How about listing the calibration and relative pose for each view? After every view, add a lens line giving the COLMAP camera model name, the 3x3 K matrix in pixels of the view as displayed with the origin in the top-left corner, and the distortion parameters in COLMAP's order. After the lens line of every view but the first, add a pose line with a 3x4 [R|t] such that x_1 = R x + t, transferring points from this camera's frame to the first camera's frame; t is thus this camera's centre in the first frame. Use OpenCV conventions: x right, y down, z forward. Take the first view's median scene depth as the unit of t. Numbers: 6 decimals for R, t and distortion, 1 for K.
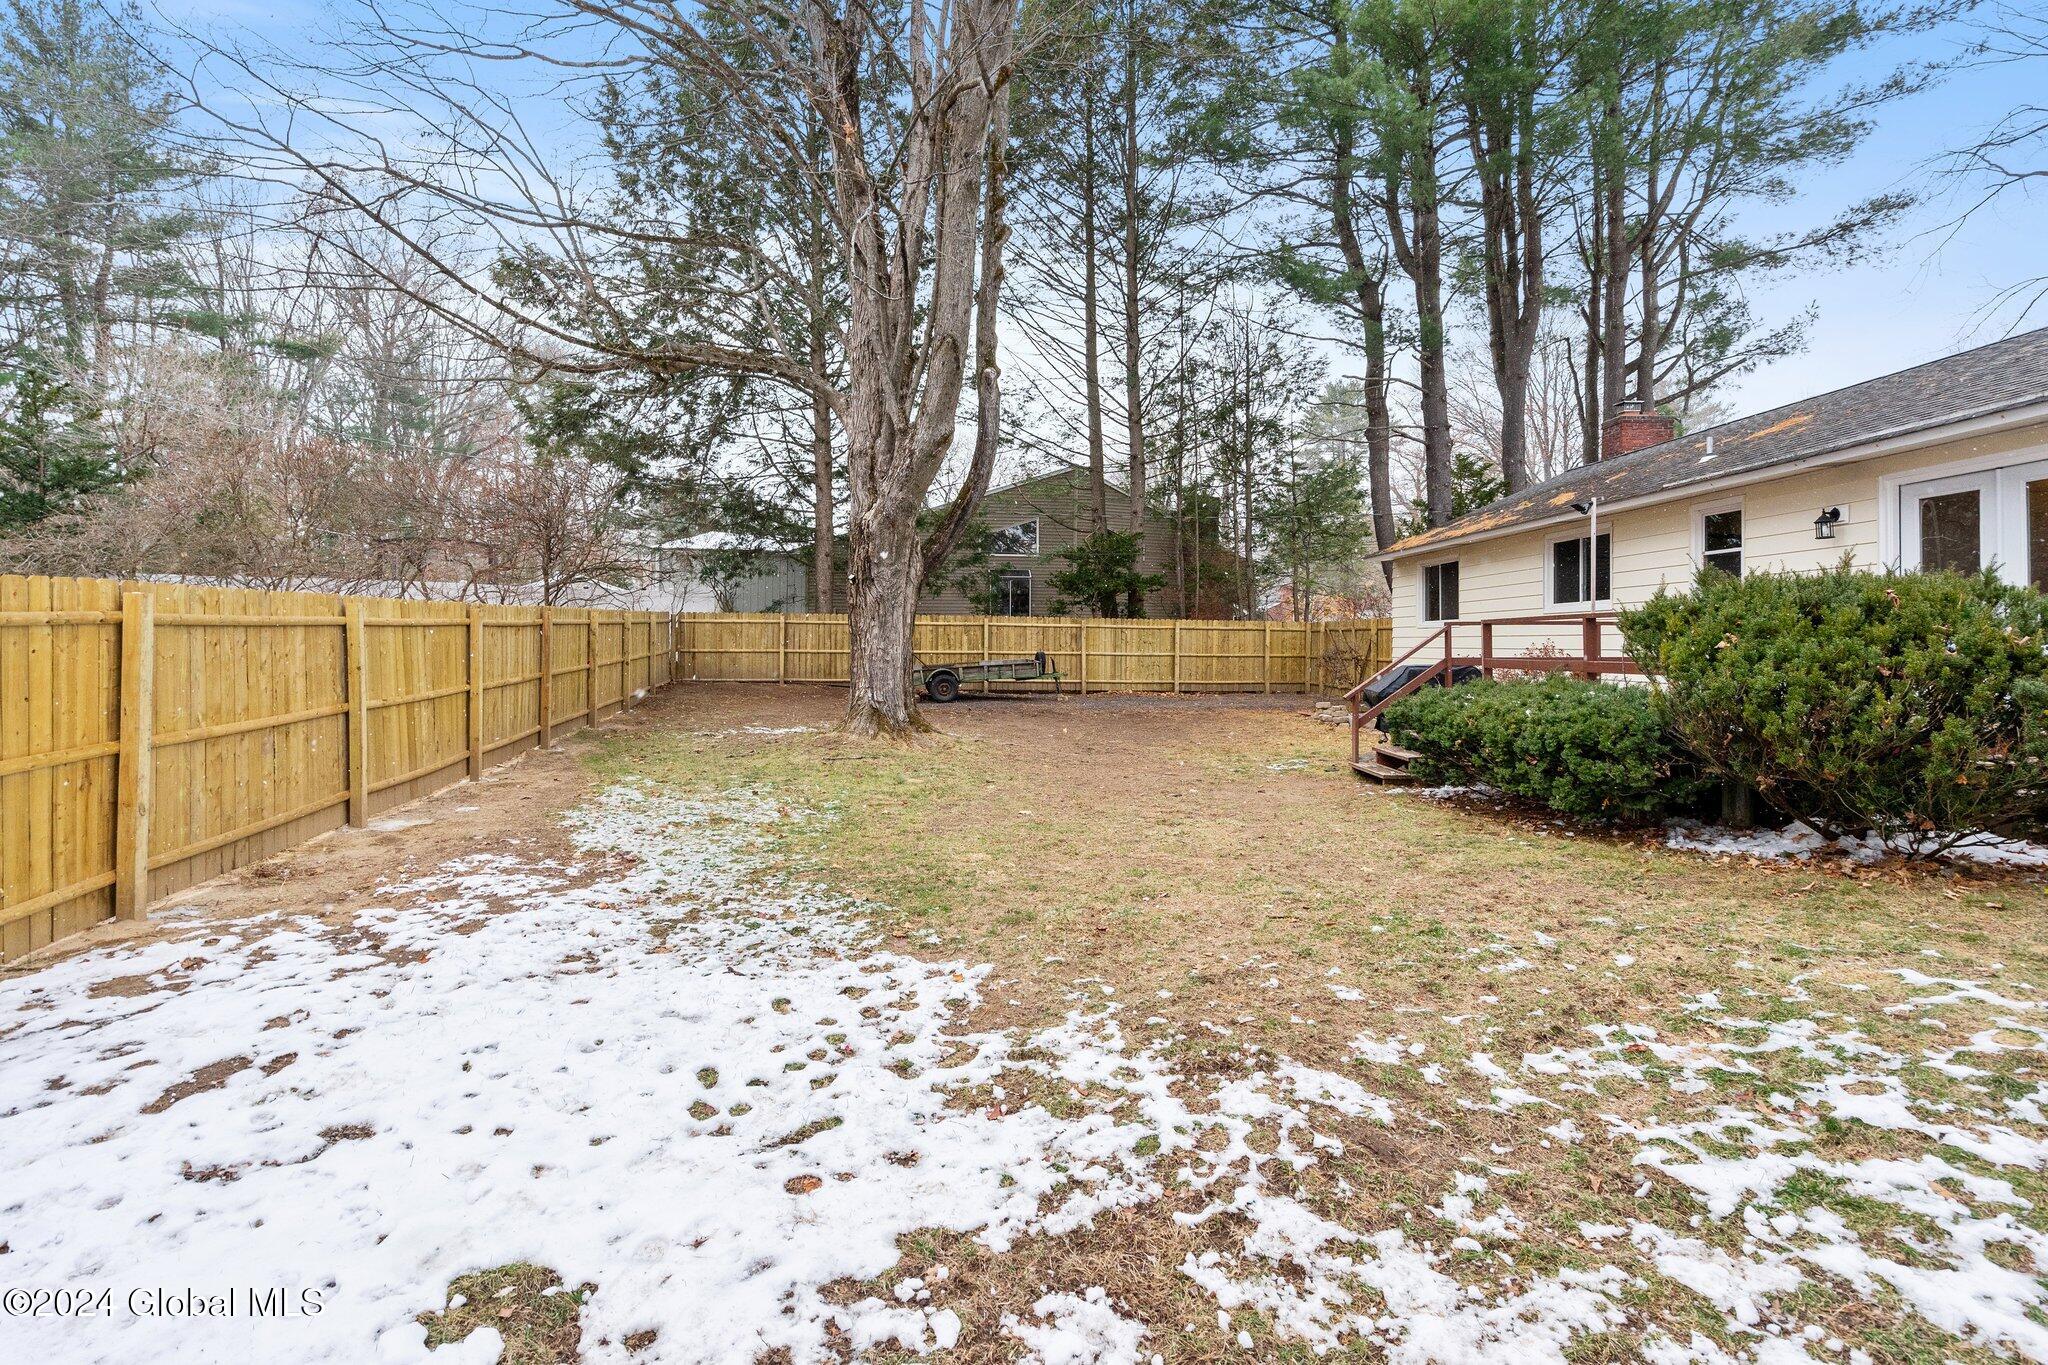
lens RADIAL K [[919.3, 0, 983.4], [0, 919.3, 664.7], [0, 0, 1]] dist [-0.007451, 0.003141]
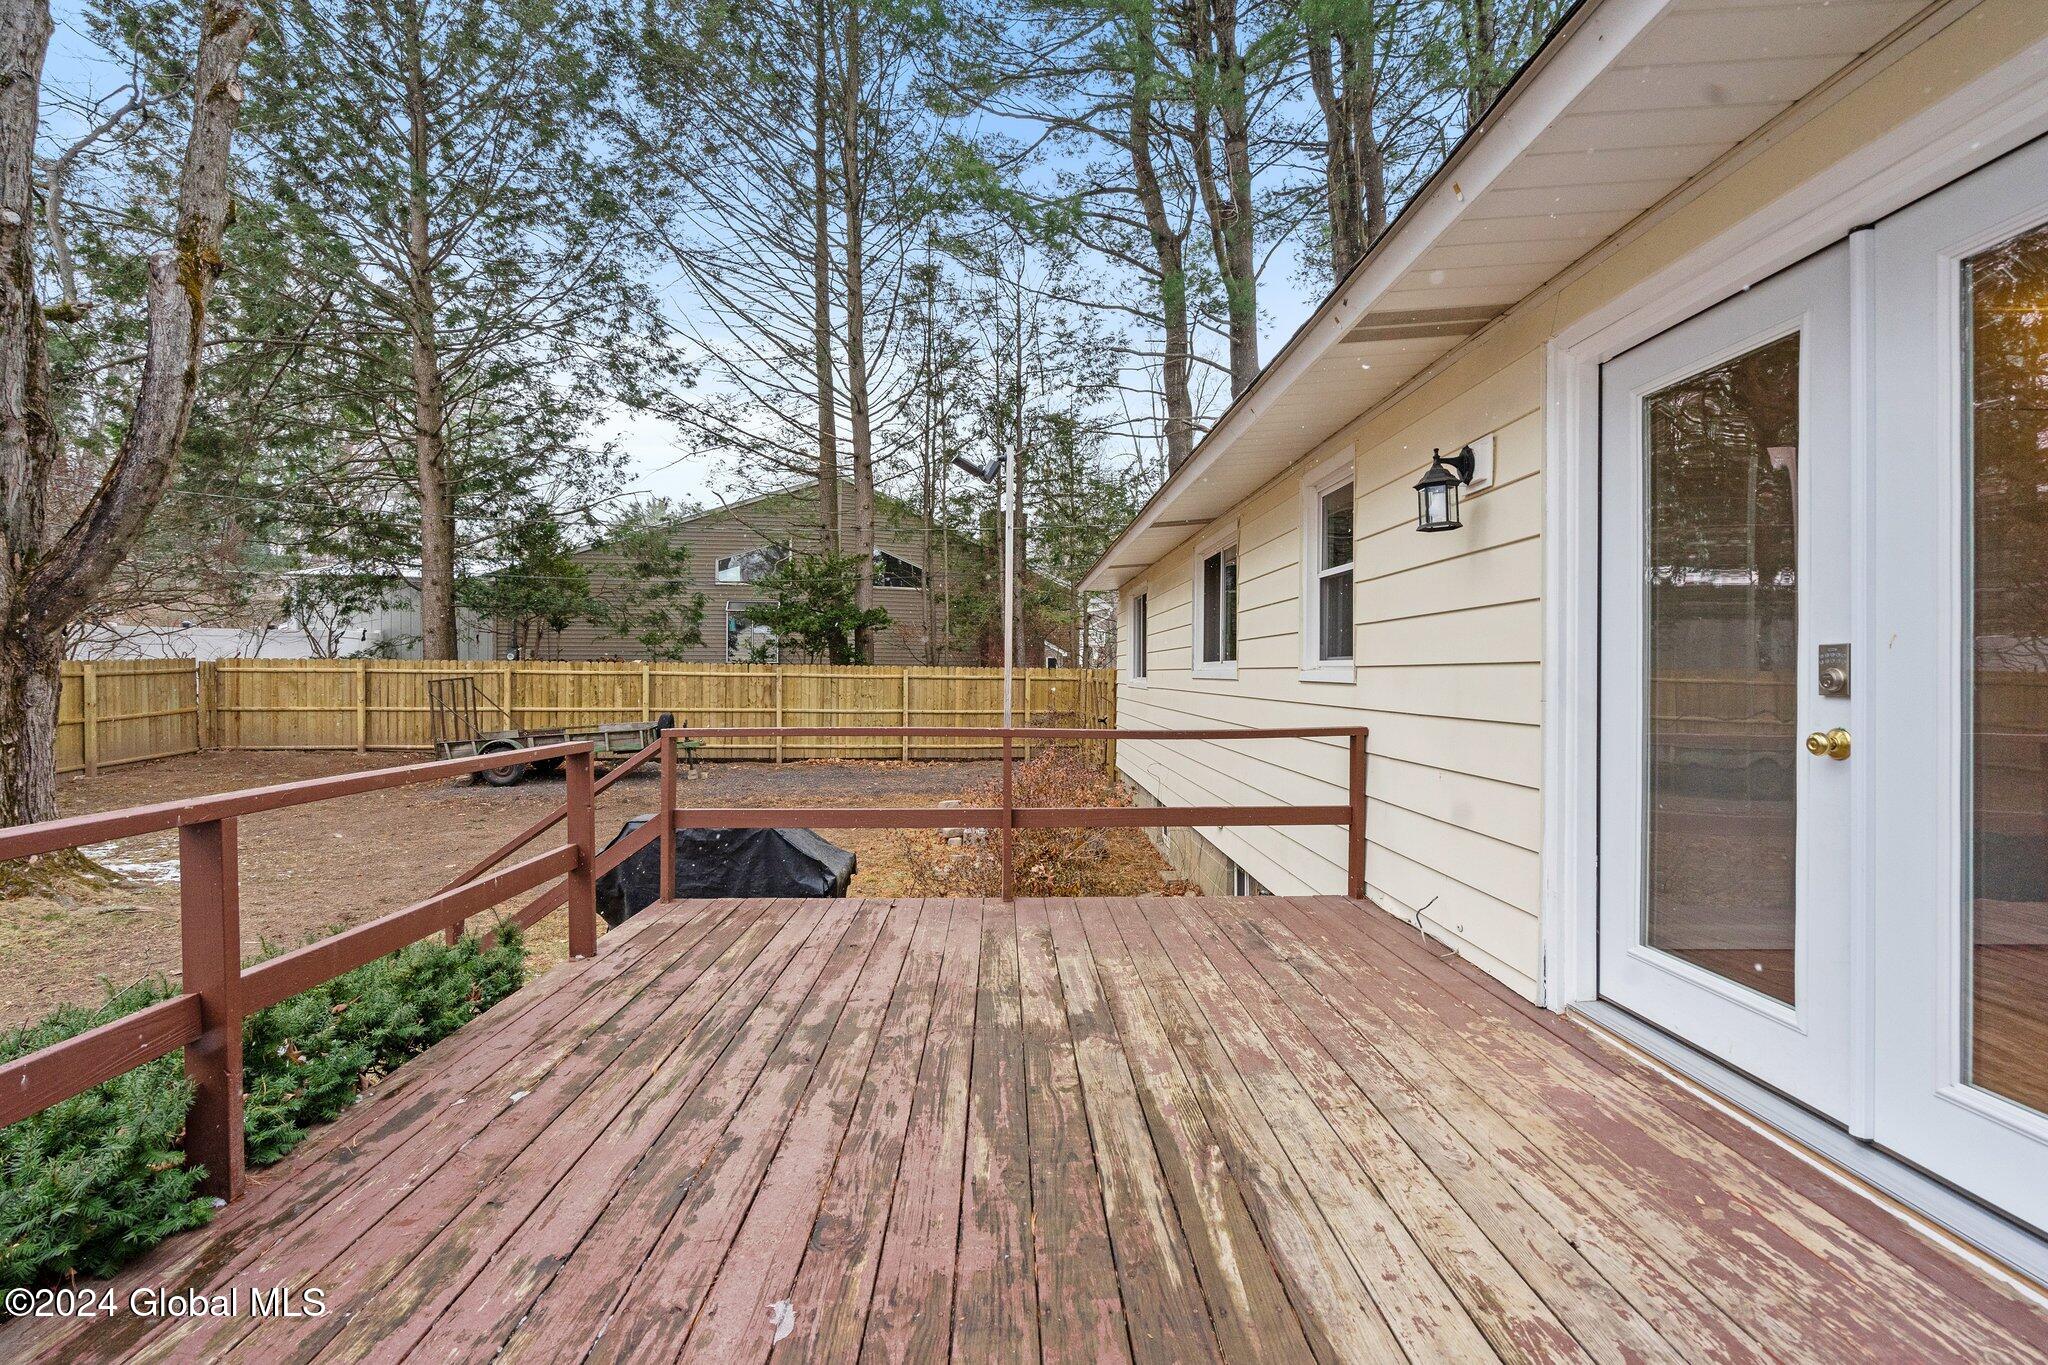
lens RADIAL K [[919.3, 0, 956.2], [0, 919.3, 696.7], [0, 0, 1]] dist [-0.007451, 0.003141]
pose [[0.999880, 0.002522, -0.015302, 0.258948], [-0.002483, 0.999994, 0.002586, -0.025280], [0.015309, -0.002548, 0.999880, 0.222479]]
